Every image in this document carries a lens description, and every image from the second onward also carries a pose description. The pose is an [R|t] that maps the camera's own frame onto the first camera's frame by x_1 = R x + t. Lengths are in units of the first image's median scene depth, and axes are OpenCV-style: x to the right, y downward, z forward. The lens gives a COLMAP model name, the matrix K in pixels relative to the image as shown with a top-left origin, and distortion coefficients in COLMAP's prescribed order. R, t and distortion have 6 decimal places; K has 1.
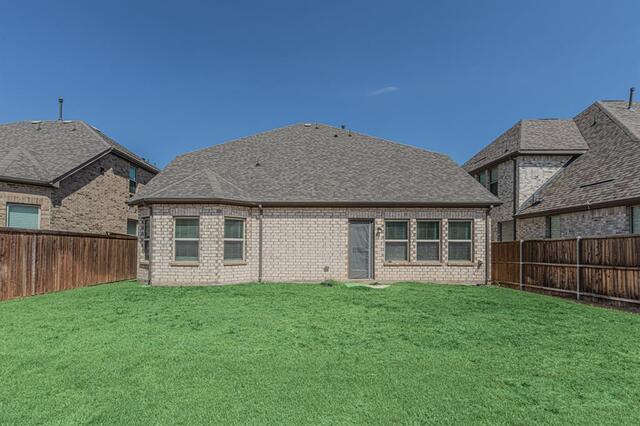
lens RADIAL K [[315.6, 0, 320.4], [0, 315.6, 241.9], [0, 0, 1]] dist [0.004914, 0.000547]
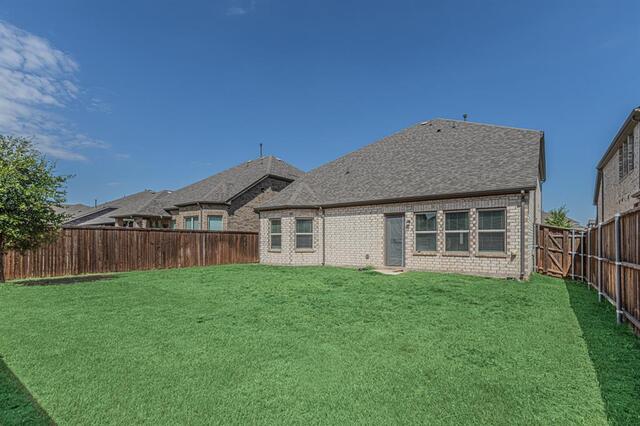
lens RADIAL K [[293.7, 0, 327.7], [0, 293.7, 236.7], [0, 0, 1]] dist [0.000349, 0.000501]
pose [[0.823939, -0.011323, -0.566566, 0.528666], [0.016205, 0.999862, 0.003584, 0.002713], [0.566447, -0.012134, 0.824009, 0.001424]]
